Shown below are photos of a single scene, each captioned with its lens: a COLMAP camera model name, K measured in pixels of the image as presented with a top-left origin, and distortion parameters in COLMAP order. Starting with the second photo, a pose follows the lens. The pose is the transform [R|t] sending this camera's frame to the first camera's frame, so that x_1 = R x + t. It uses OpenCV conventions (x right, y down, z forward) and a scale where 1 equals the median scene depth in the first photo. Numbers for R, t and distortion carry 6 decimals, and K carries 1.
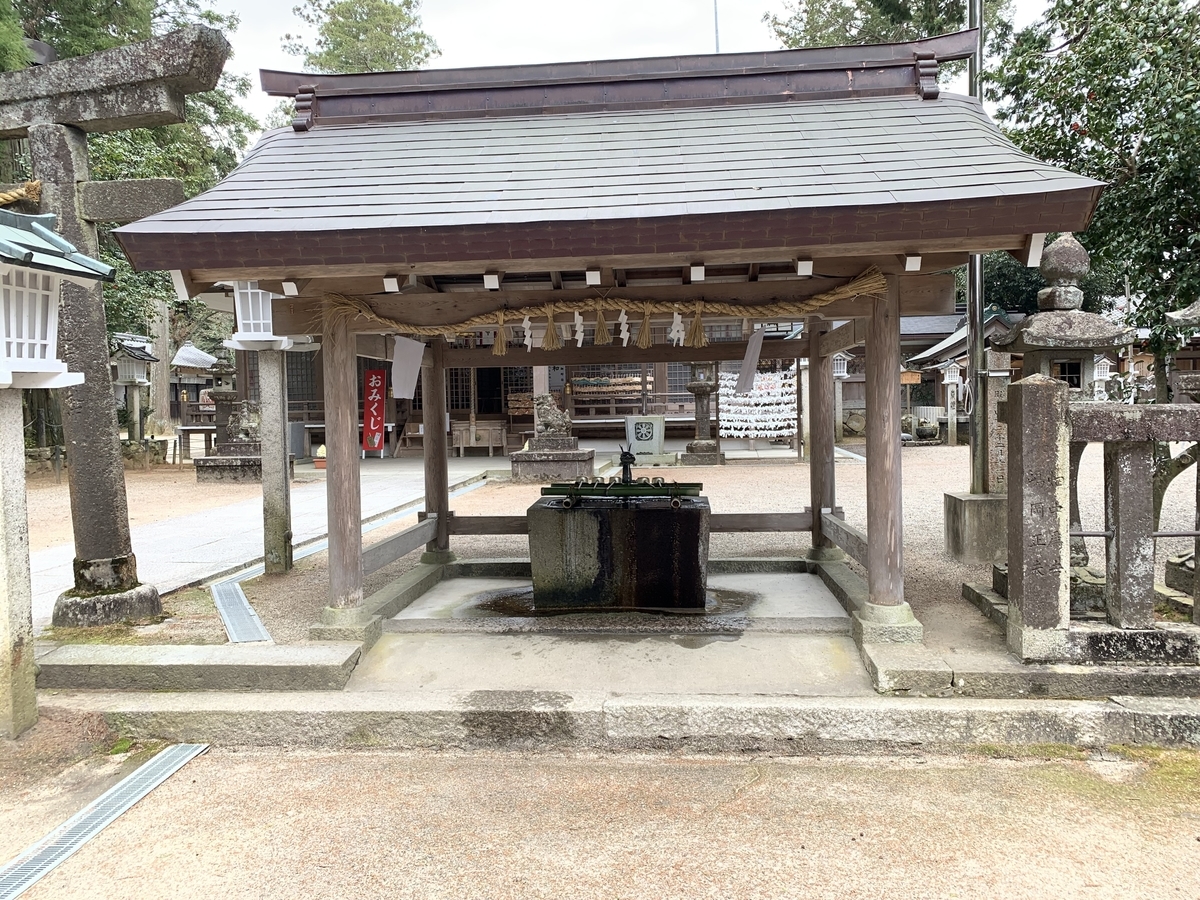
lens RADIAL K [[911.8, 0, 605.9], [0, 911.8, 447.5], [0, 0, 1]] dist [0.045251, -0.053285]
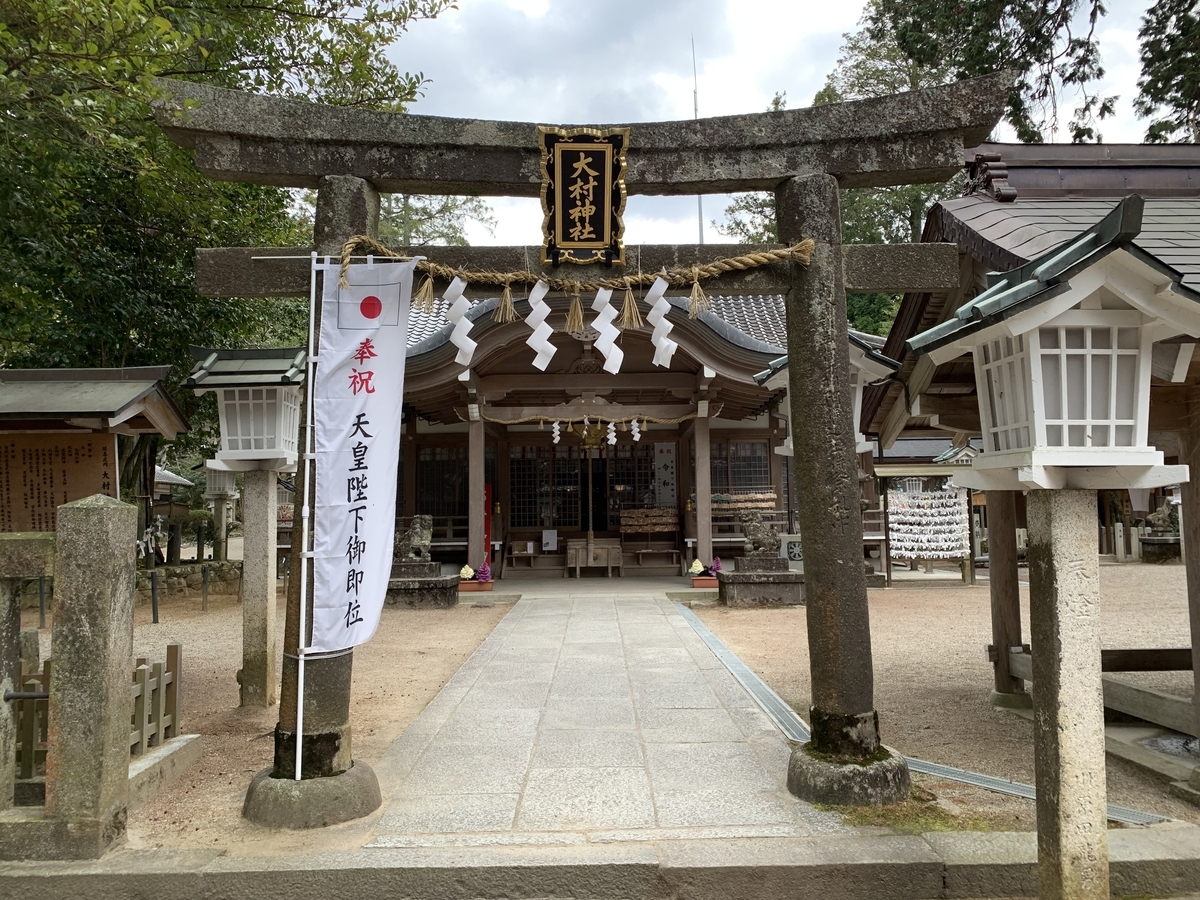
lens RADIAL K [[911.8, 0, 602.5], [0, 911.8, 449.7], [0, 0, 1]] dist [0.045251, -0.053285]
pose [[0.993146, 0.016198, 0.115753, -0.304810], [-0.001183, 0.991693, -0.128625, 0.000341], [-0.116875, 0.127607, 0.984915, 0.082455]]
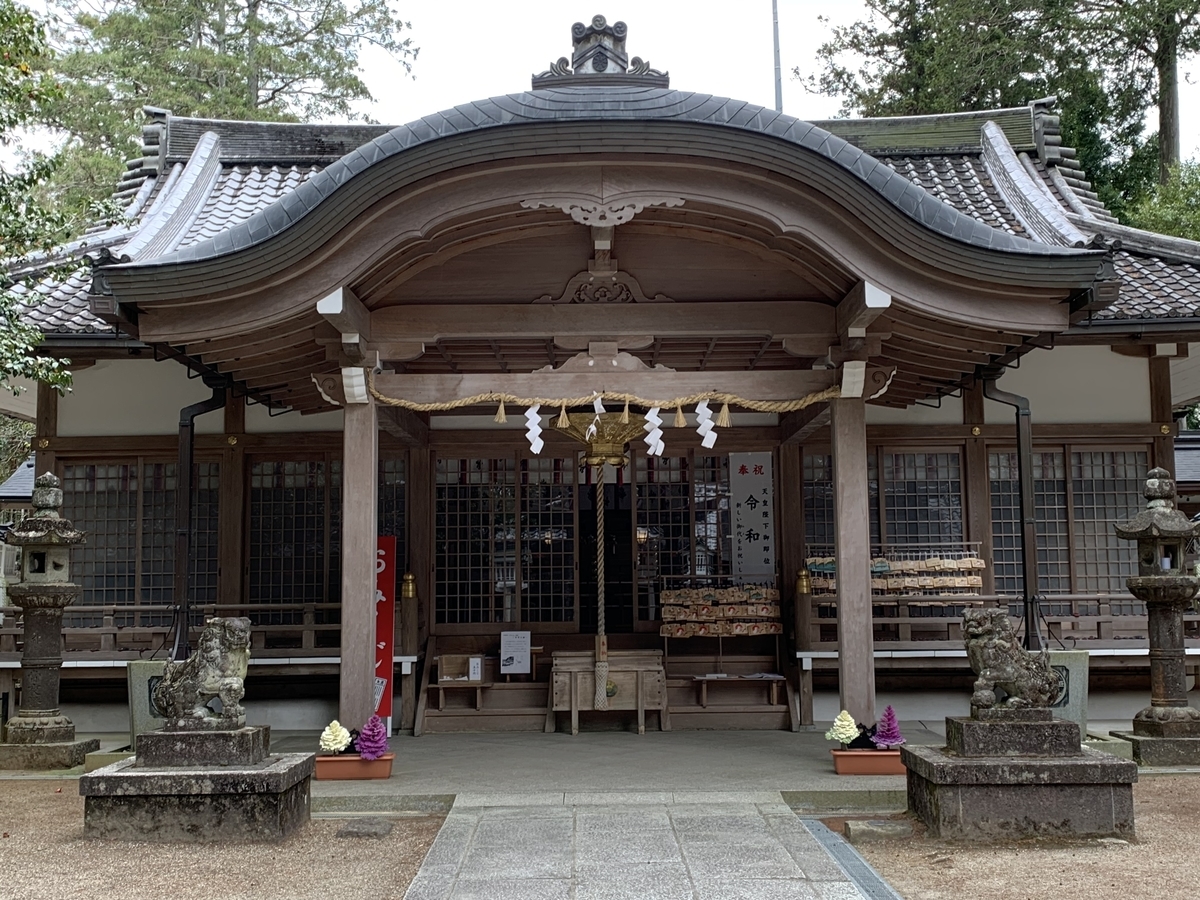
lens RADIAL K [[1469.5, 0, 594.7], [0, 1469.5, 441.8], [0, 0, 1]] dist [0.042158, 0.000000]
pose [[0.992972, 0.021425, 0.116394, -0.295095], [-0.004518, 0.989622, -0.143624, -0.034836], [-0.118263, 0.142089, 0.982764, 0.342046]]
